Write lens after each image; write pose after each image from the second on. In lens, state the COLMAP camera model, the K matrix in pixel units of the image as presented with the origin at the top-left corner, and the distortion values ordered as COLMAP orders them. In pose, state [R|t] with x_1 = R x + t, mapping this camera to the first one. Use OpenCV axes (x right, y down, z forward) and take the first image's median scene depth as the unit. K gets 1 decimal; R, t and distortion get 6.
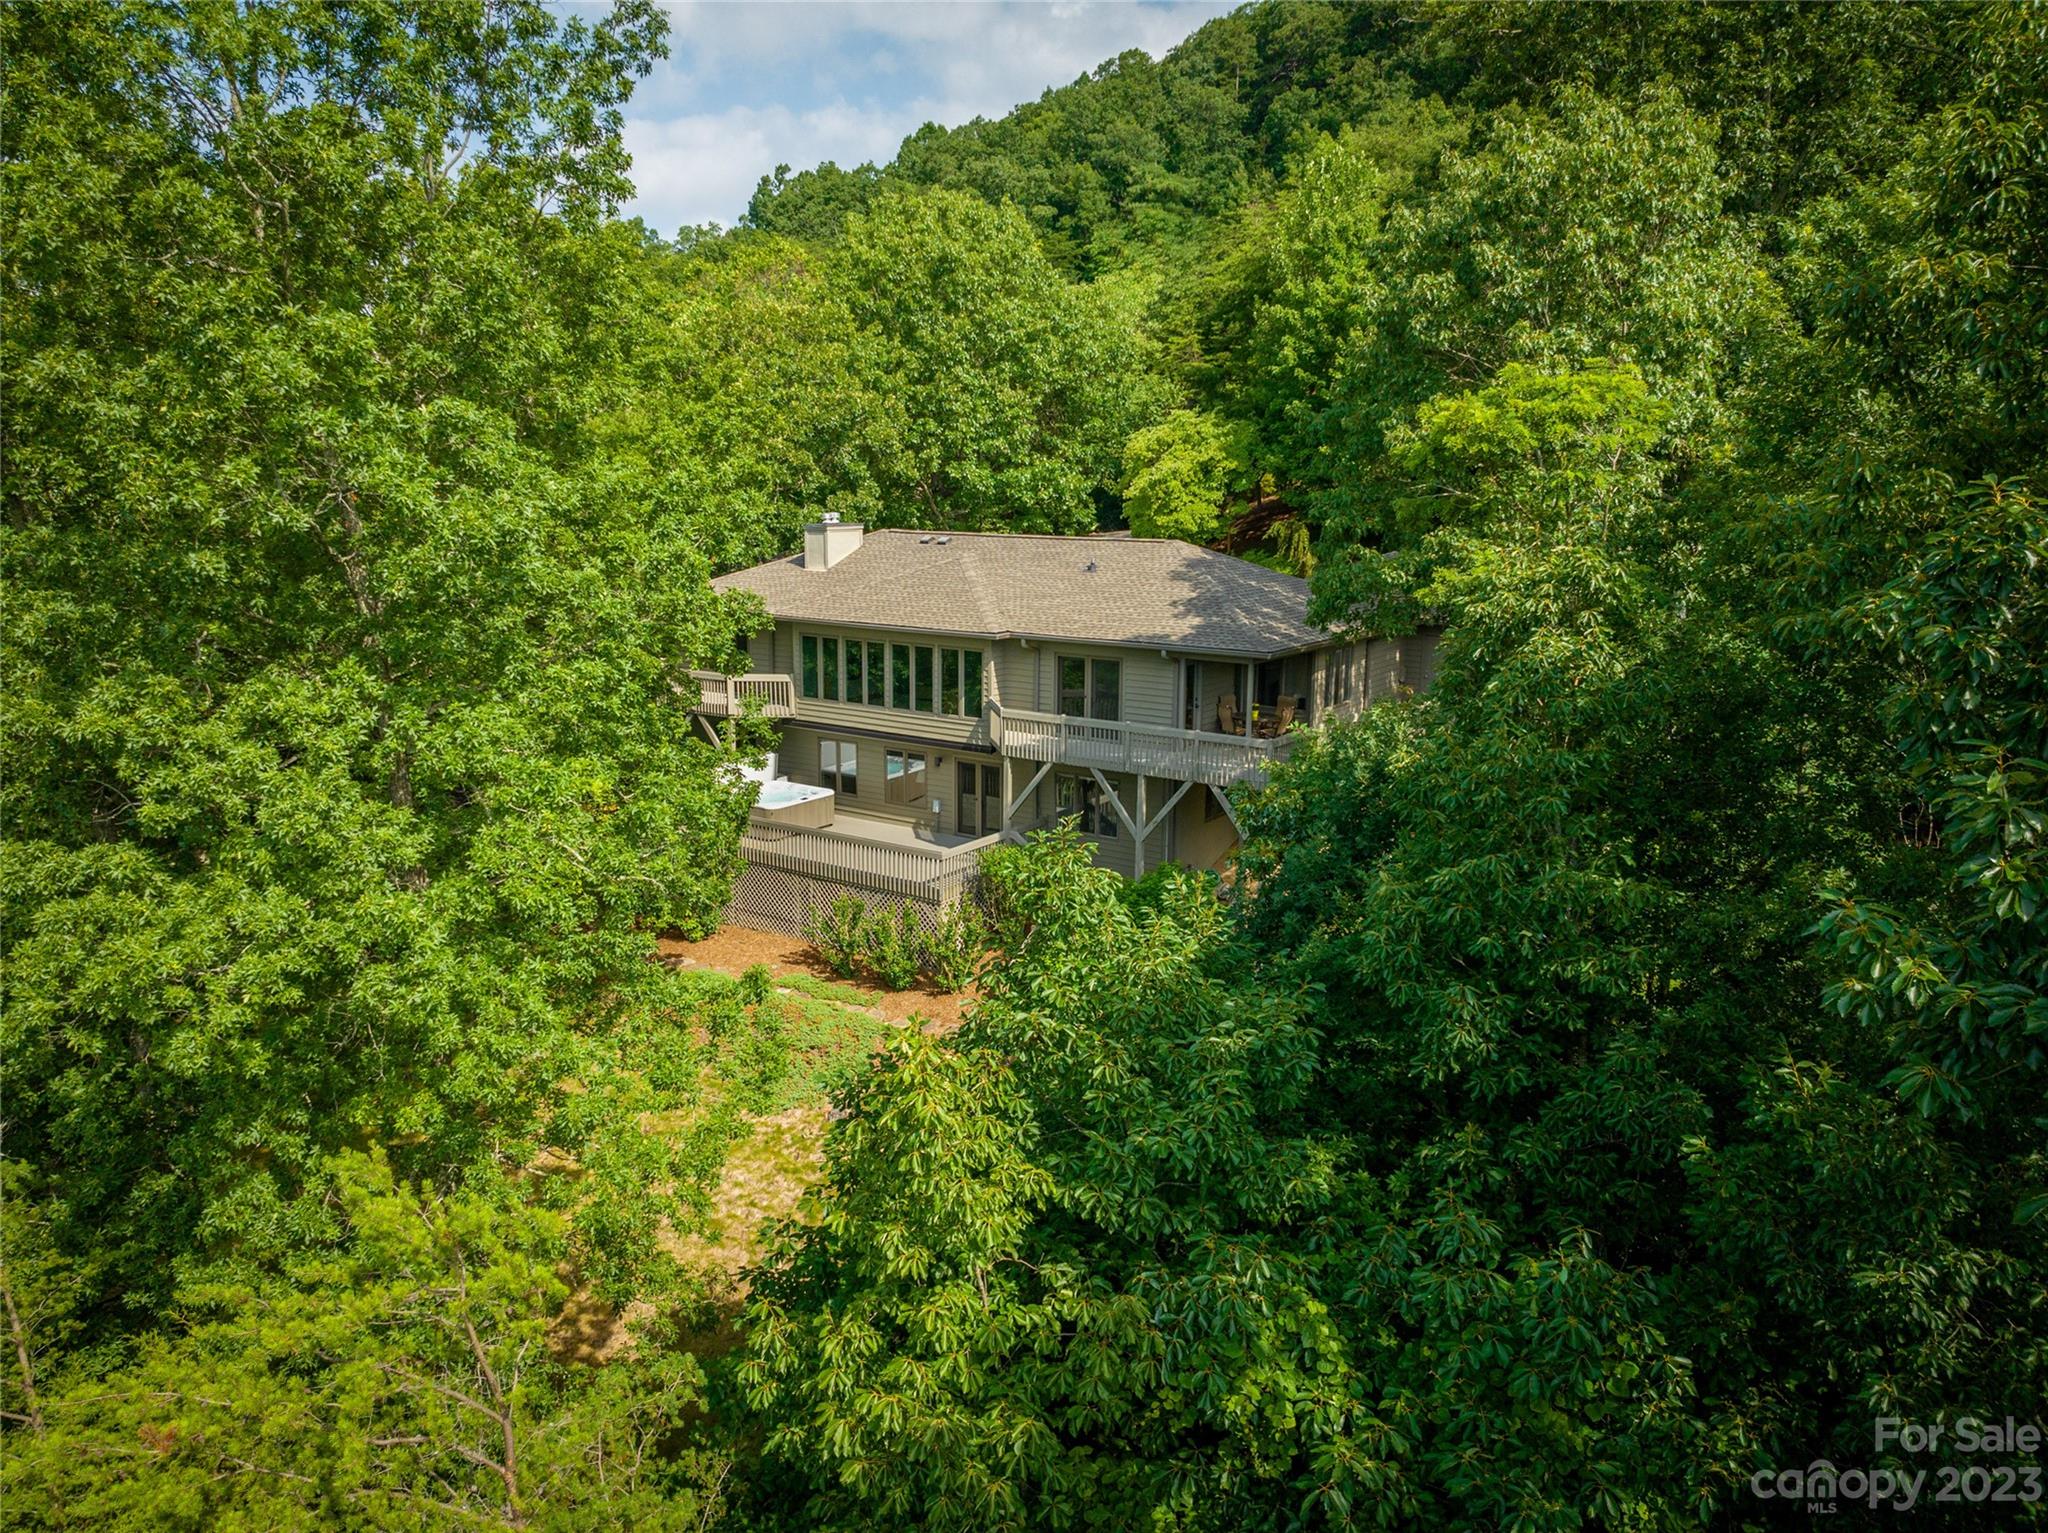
lens RADIAL K [[1436.3, 0, 1024.0], [0, 1436.3, 766.5], [0, 0, 1]] dist [-0.032955, -0.000933]
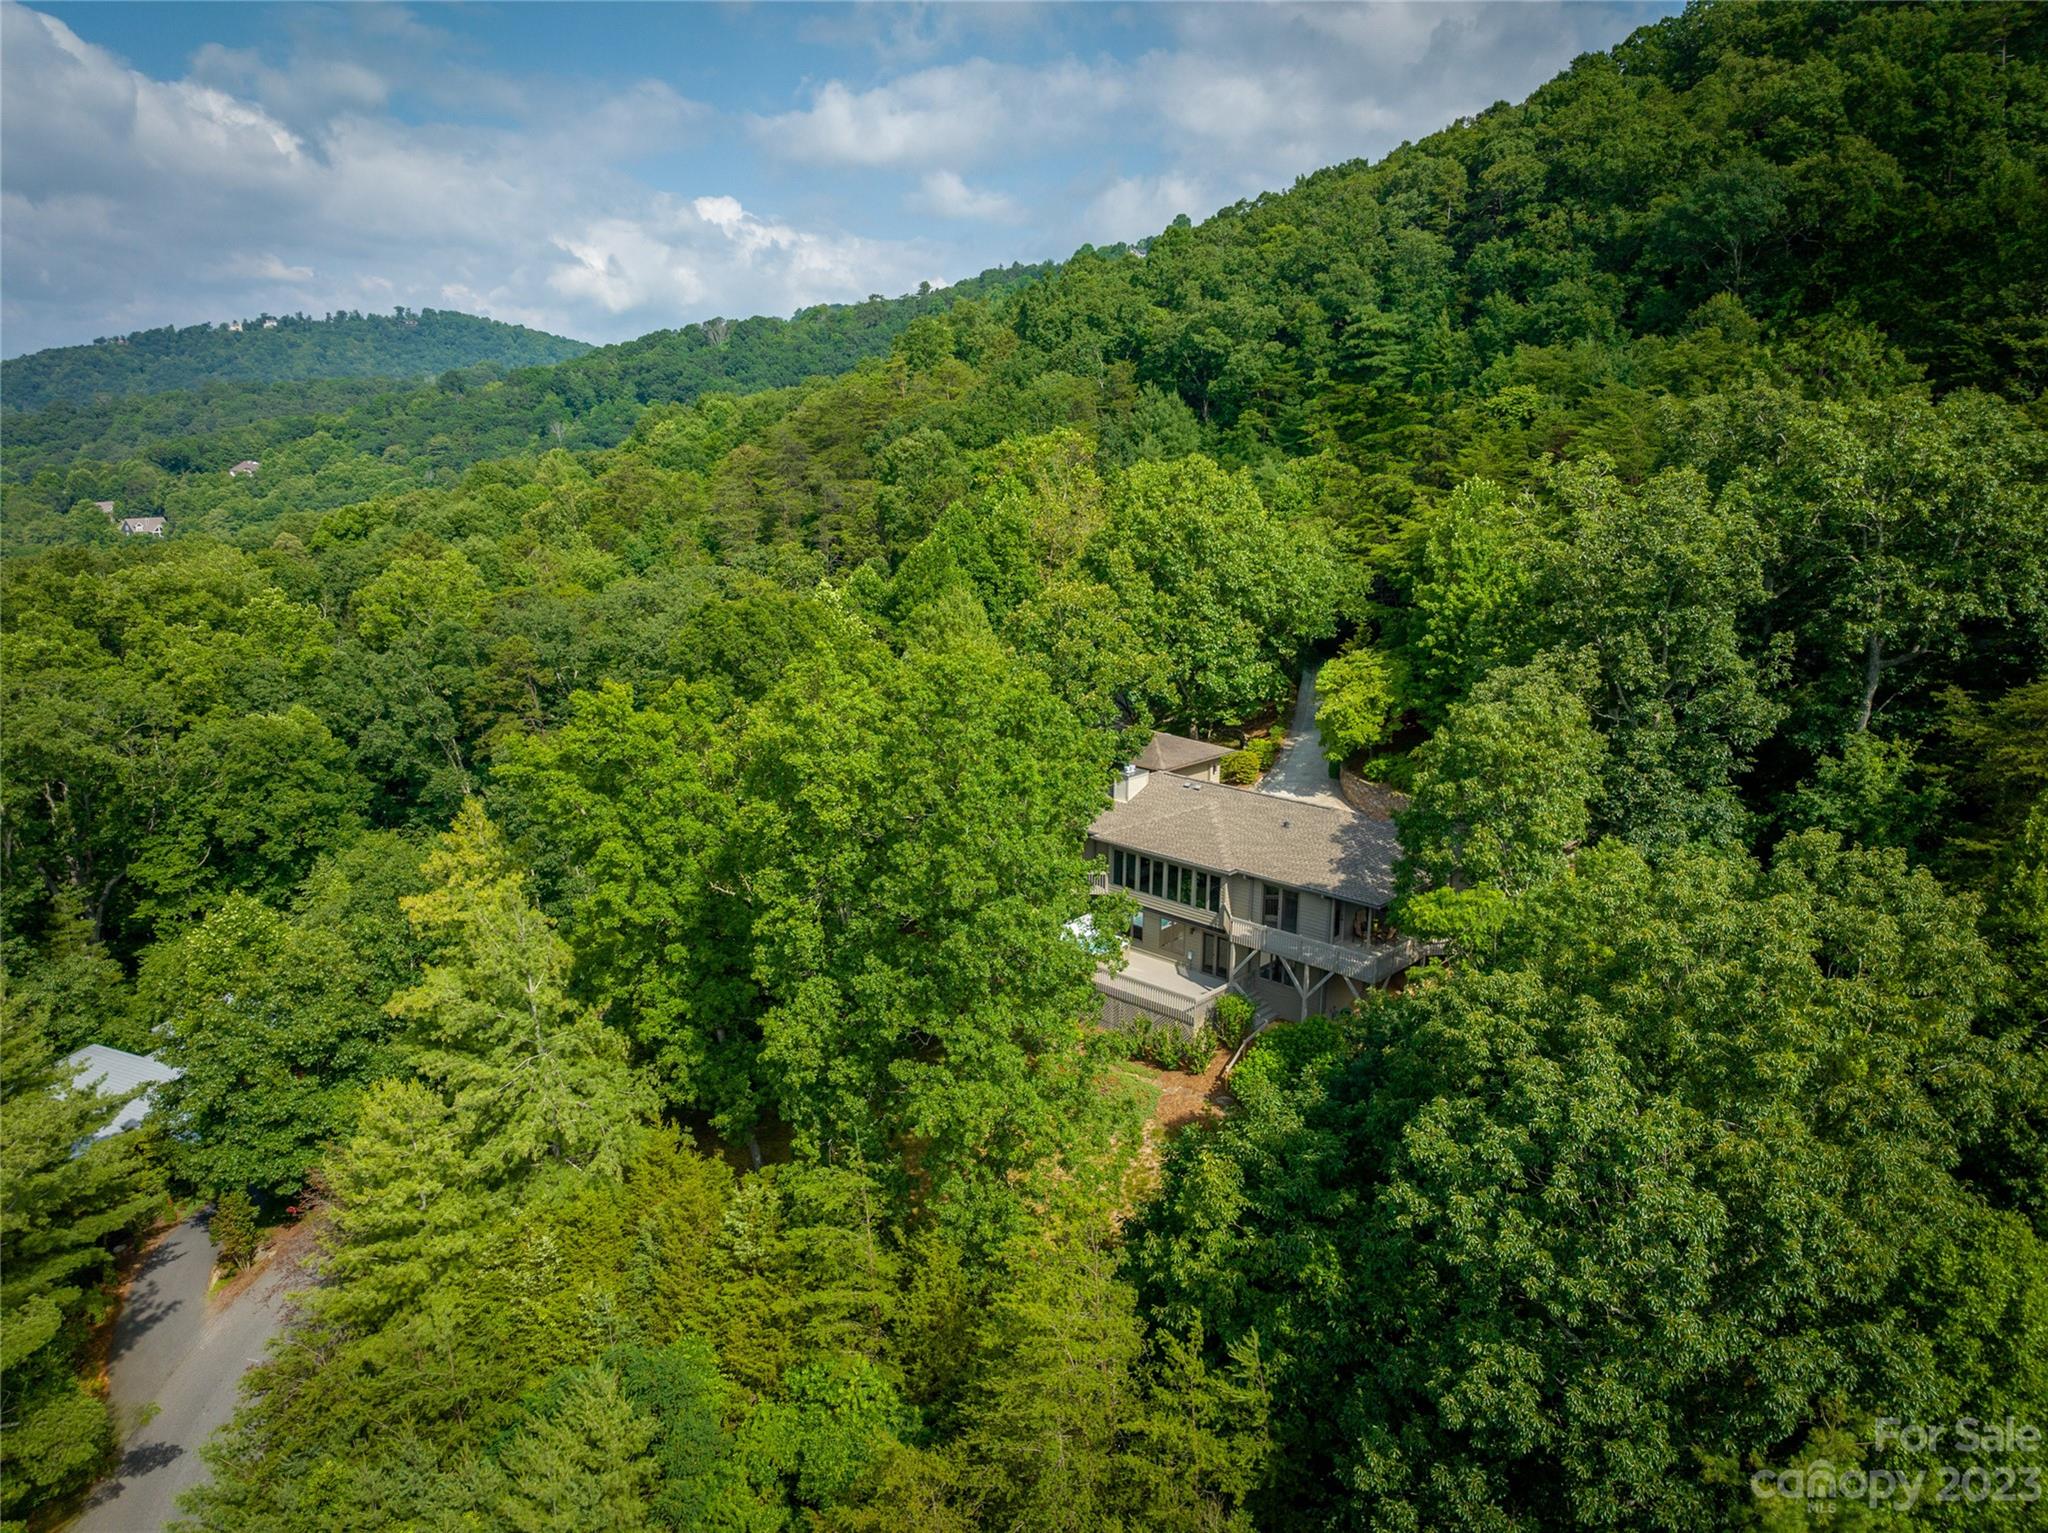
lens RADIAL K [[1436.3, 0, 1024.0], [0, 1436.3, 766.5], [0, 0, 1]] dist [-0.032955, -0.000933]
pose [[0.988573, 0.036792, -0.146186, -0.015727], [-0.031331, 0.998729, 0.039482, -0.283834], [0.147453, -0.034450, 0.988469, -0.788178]]
